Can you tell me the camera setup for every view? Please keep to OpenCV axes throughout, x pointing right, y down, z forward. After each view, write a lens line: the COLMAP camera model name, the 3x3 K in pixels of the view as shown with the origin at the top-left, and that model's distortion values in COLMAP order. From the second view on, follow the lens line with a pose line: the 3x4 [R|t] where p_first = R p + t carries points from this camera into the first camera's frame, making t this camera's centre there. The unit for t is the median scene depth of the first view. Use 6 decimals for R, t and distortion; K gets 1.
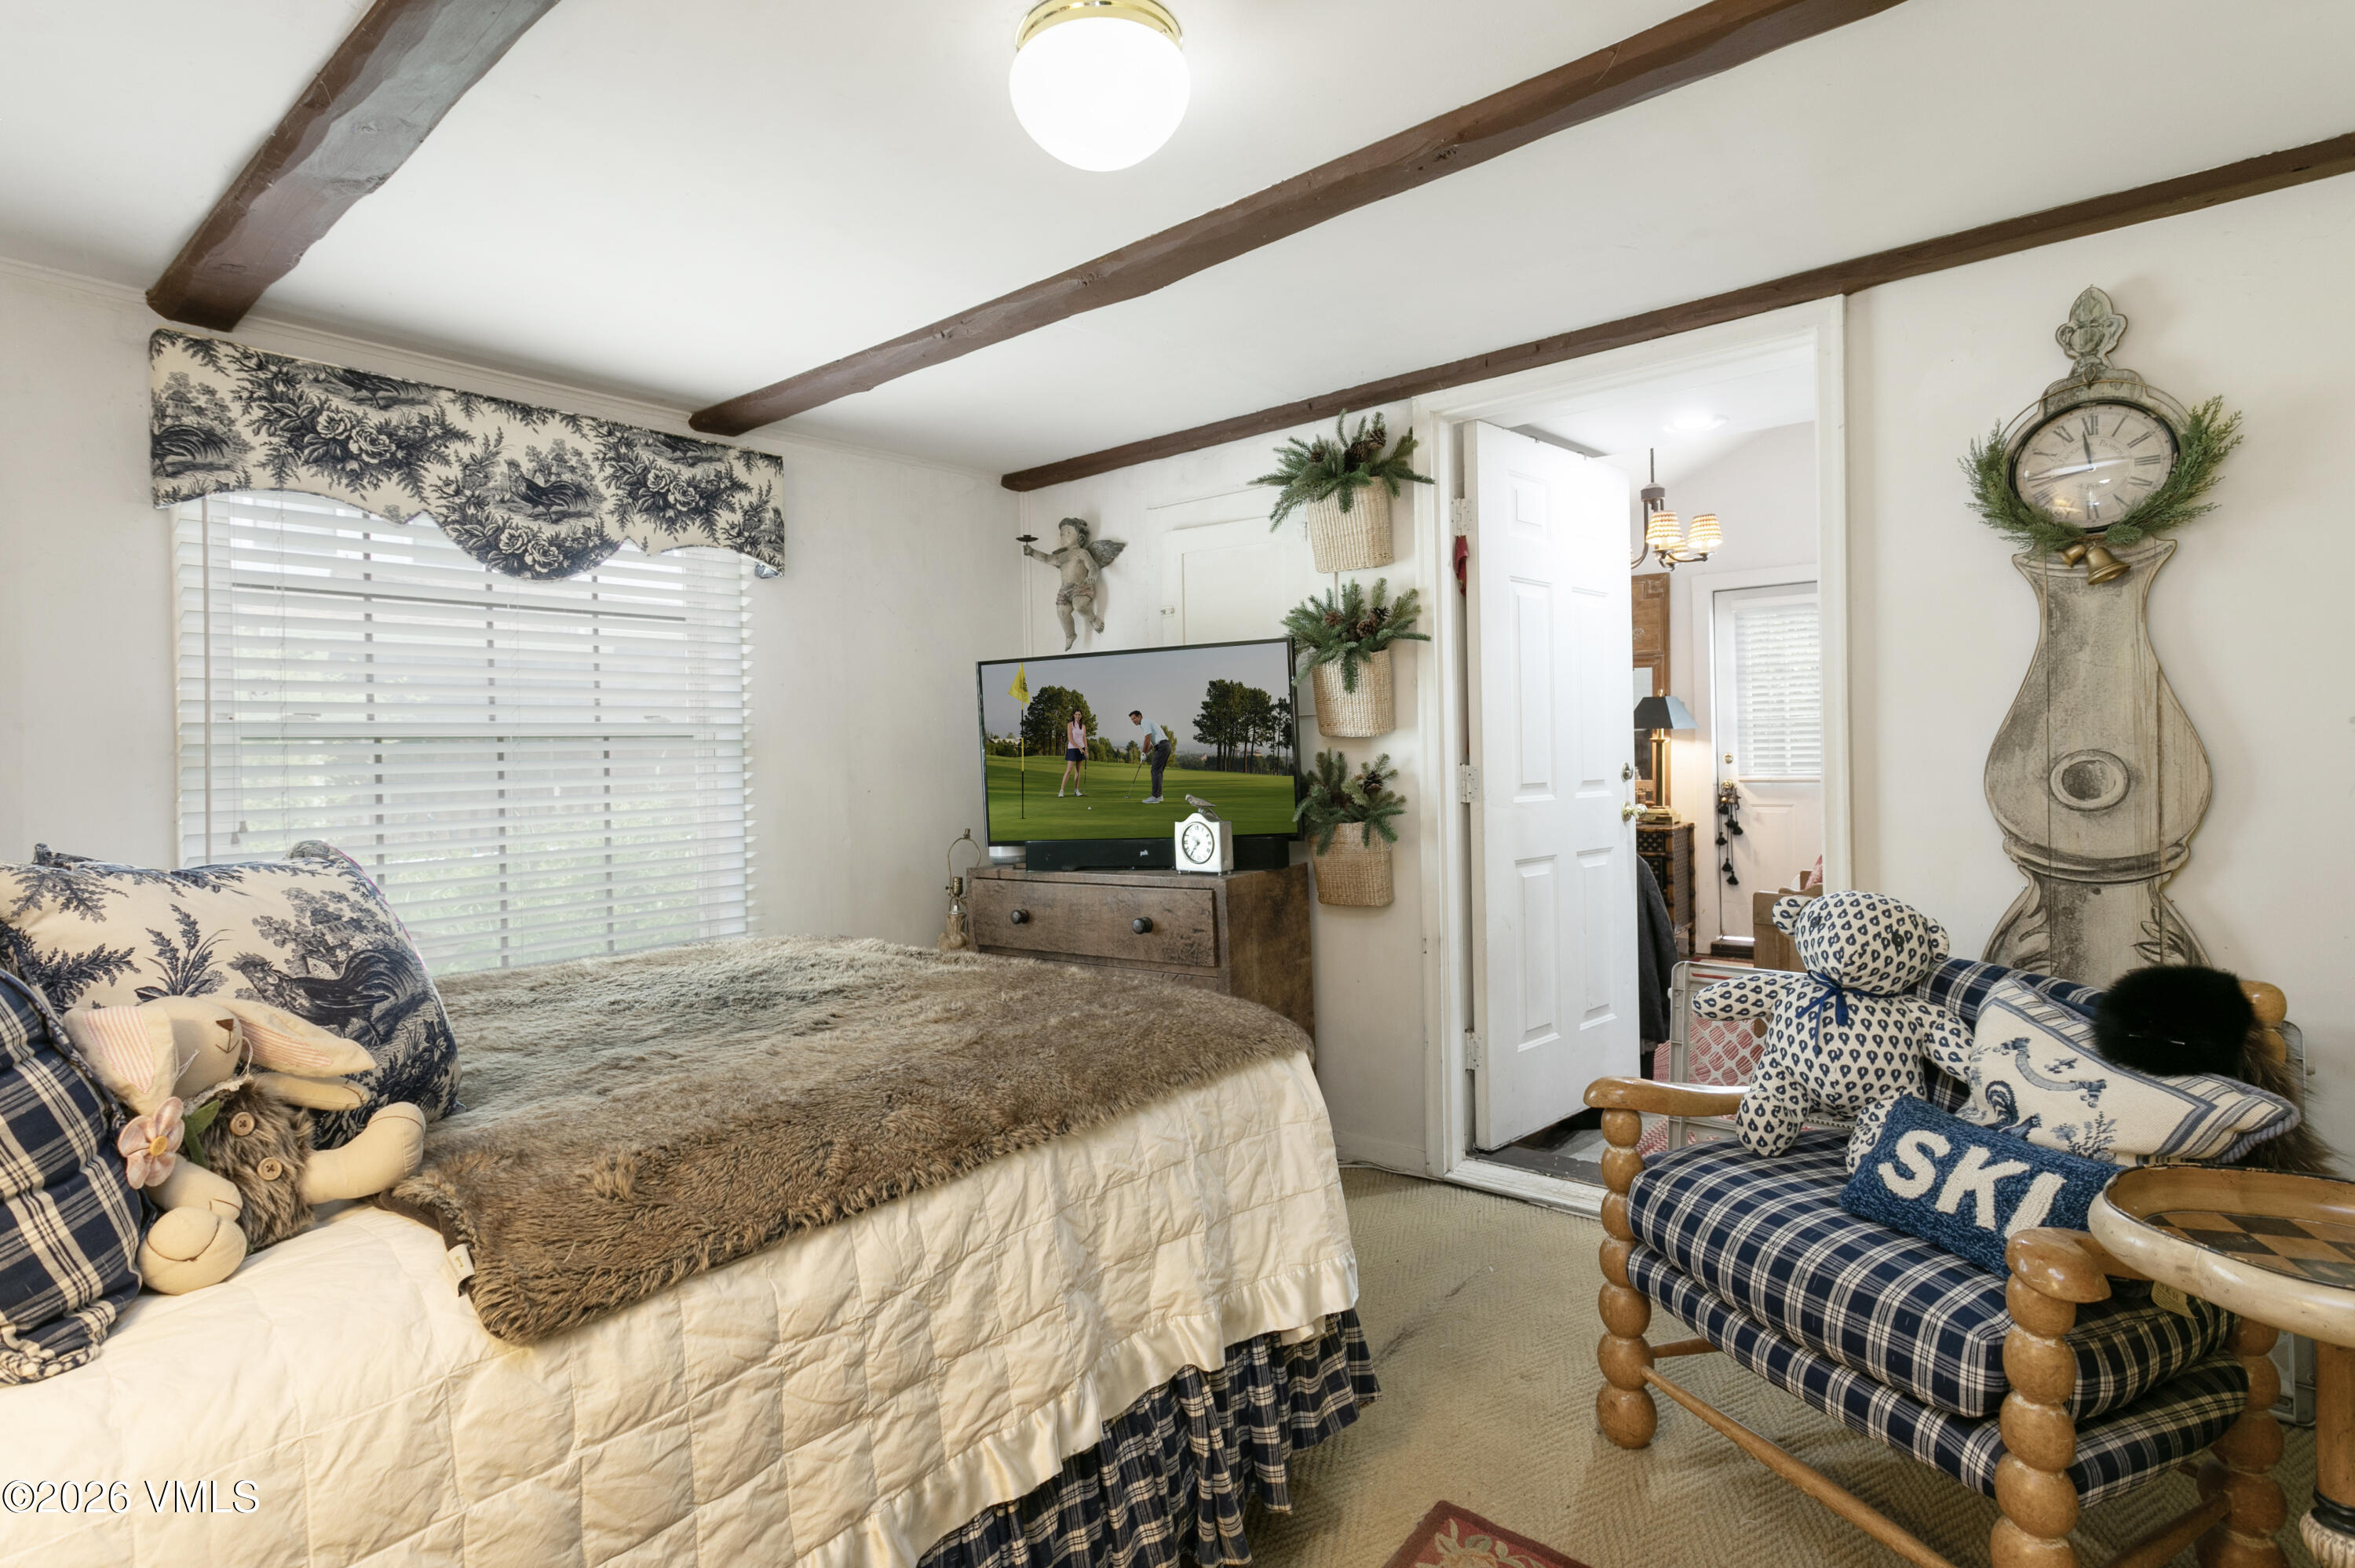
lens RADIAL K [[1186.0, 0, 1175.0], [0, 1186.0, 774.3], [0, 0, 1]] dist [0.001961, 0.000106]
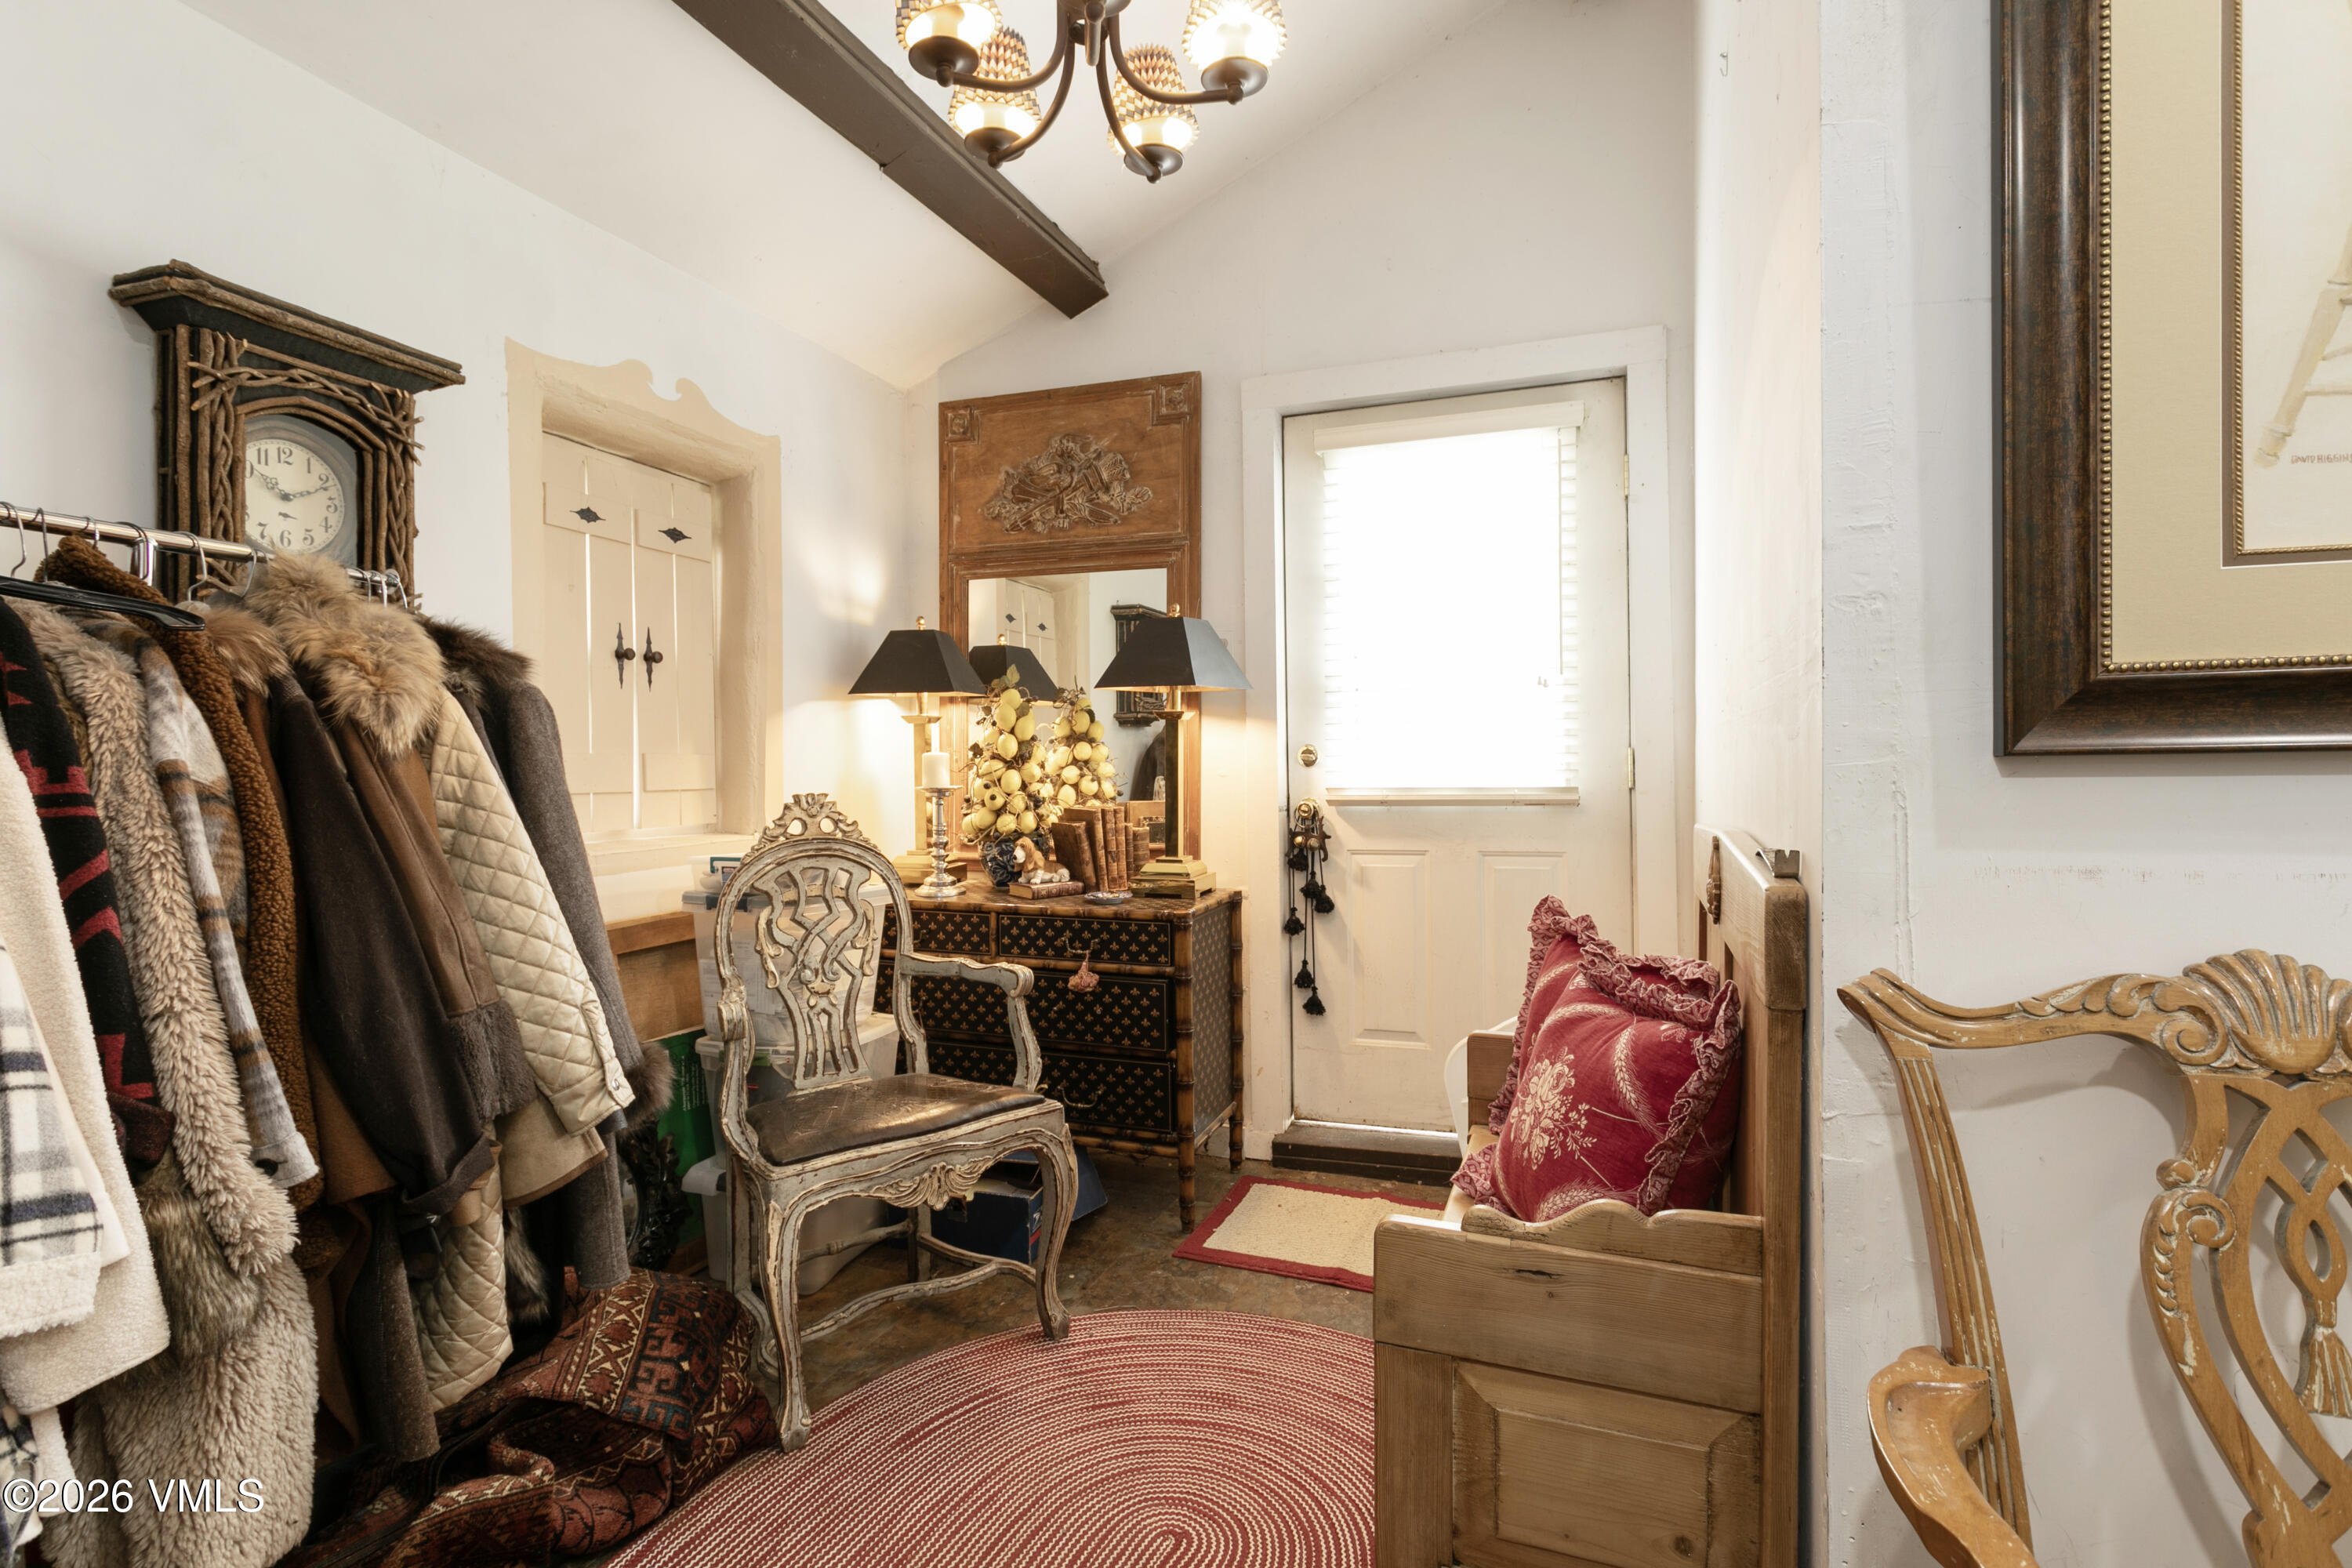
lens RADIAL K [[1184.6, 0, 1177.3], [0, 1184.6, 789.3], [0, 0, 1]] dist [0.001961, 0.000106]
pose [[0.947004, 0.009376, 0.321085, 0.259089], [-0.008408, 0.999955, -0.004399, 0.002687], [-0.321111, 0.001466, 0.947040, 0.556078]]
